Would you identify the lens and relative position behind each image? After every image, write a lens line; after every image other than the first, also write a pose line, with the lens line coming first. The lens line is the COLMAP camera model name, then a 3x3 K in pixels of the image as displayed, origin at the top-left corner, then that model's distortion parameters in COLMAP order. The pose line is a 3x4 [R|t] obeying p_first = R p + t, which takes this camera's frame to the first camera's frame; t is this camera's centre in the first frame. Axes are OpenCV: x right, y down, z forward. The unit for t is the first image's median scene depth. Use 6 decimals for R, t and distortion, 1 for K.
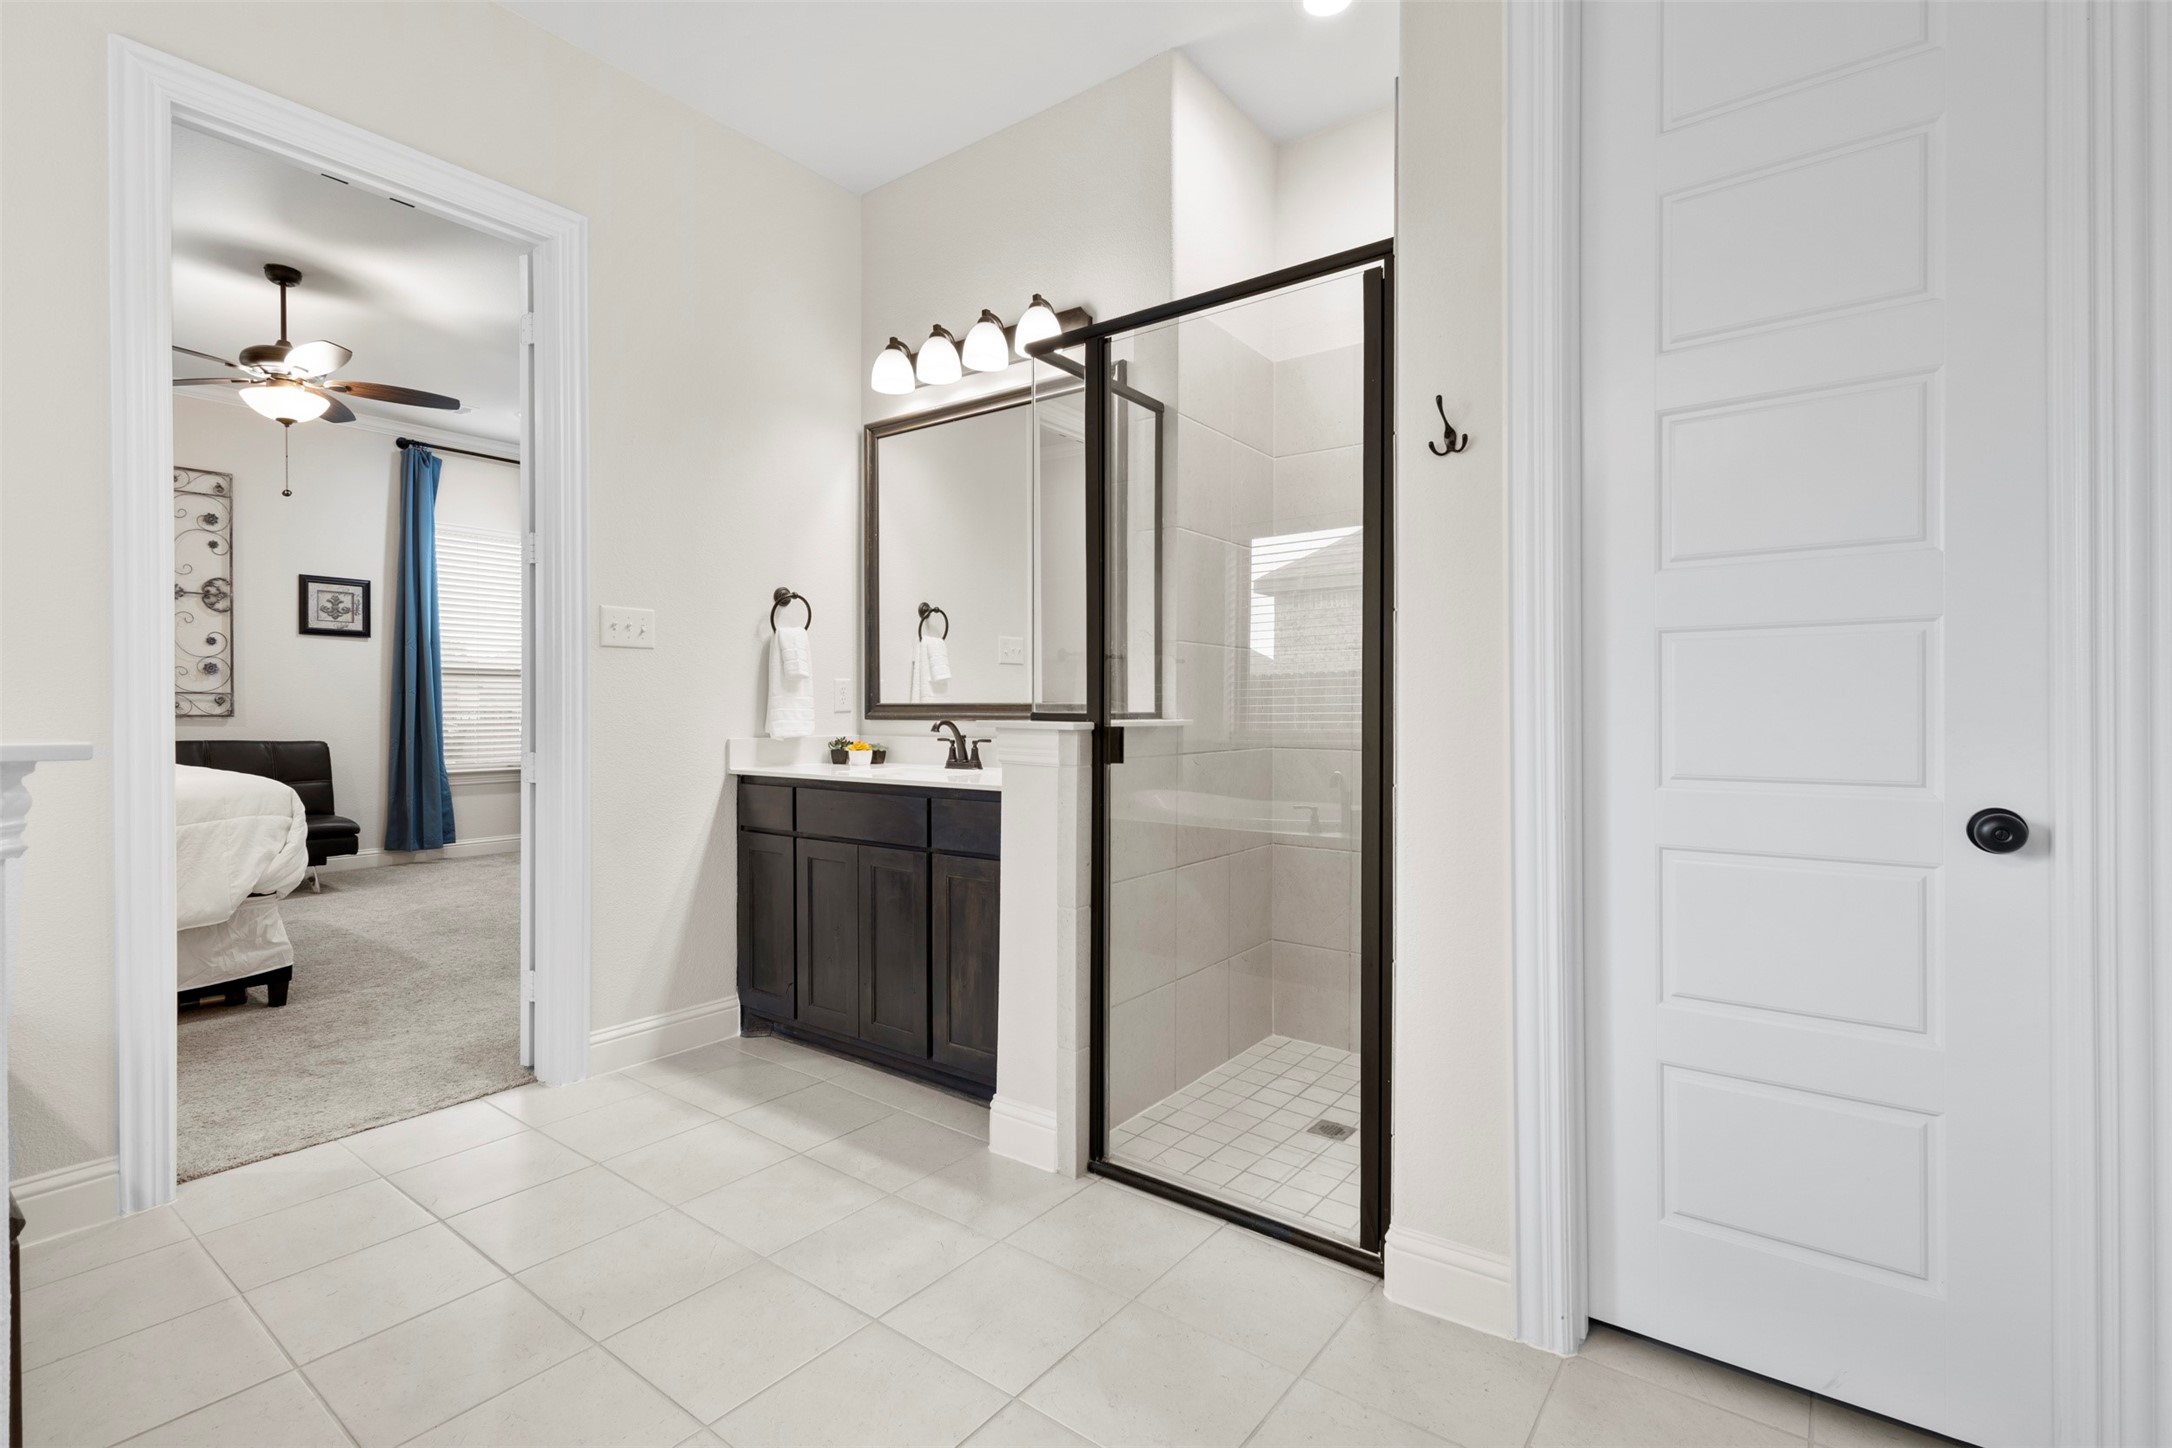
lens RADIAL K [[999.7, 0, 1083.4], [0, 999.7, 716.4], [0, 0, 1]] dist [0.016057, 0.001464]
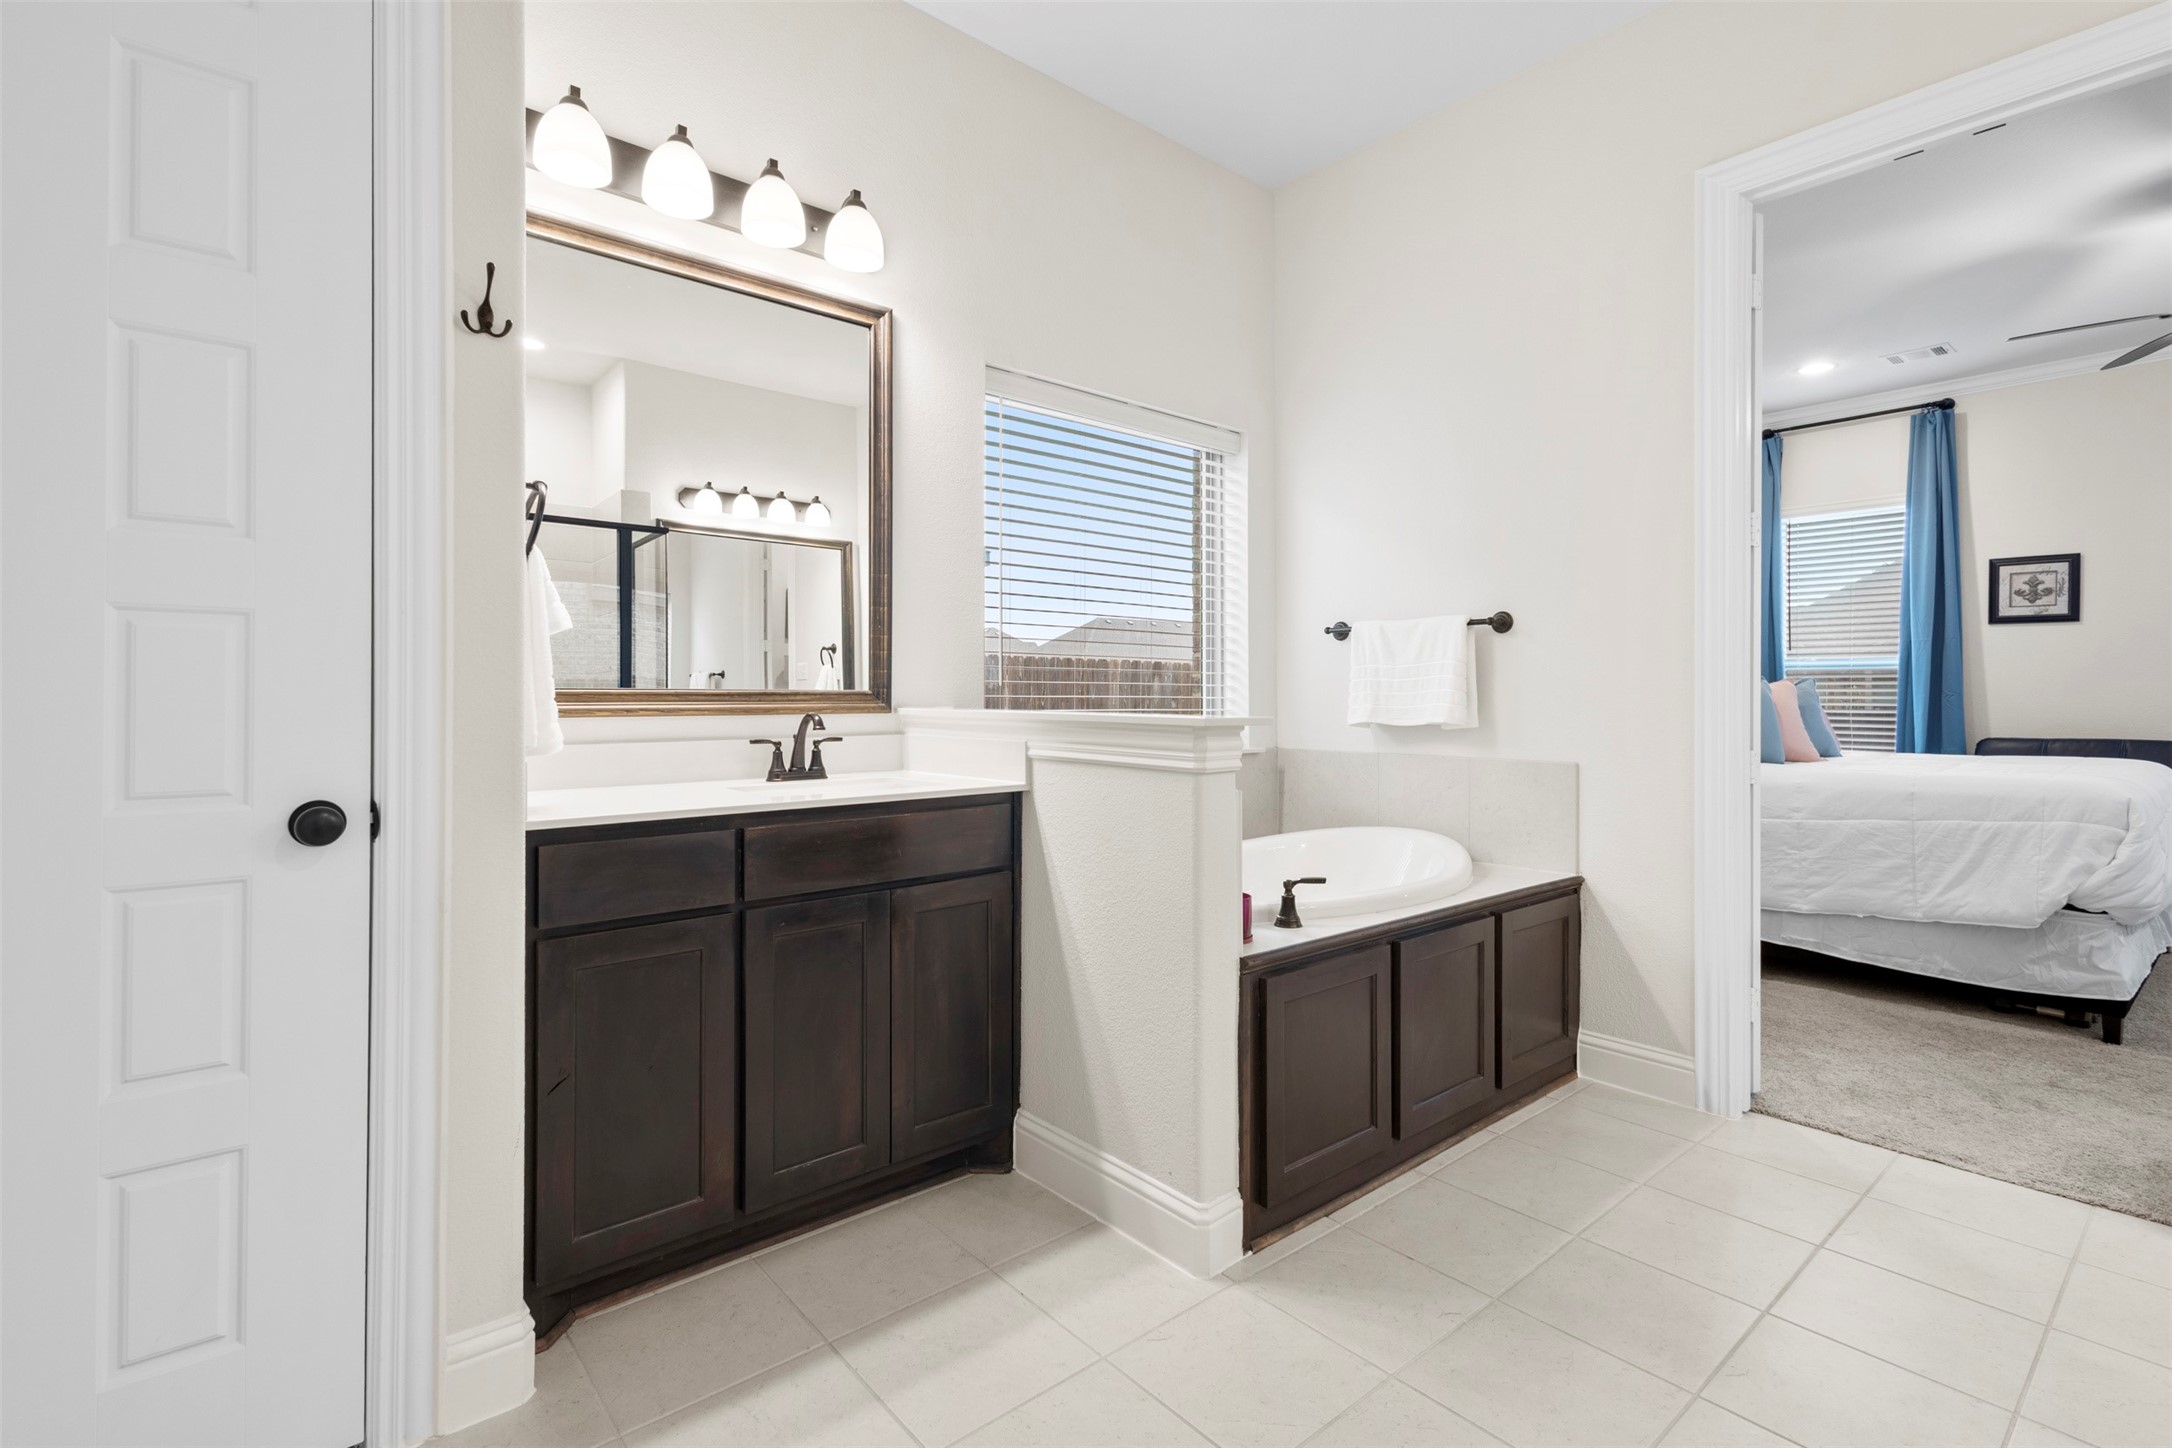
lens RADIAL K [[999.7, 0, 1066.9], [0, 999.7, 712.0], [0, 0, 1]] dist [0.016057, 0.001464]
pose [[-0.207325, 0.009548, -0.978226, 0.306728], [-0.008309, 0.999899, 0.011521, -0.004141], [0.978237, 0.010517, -0.207224, 0.354374]]
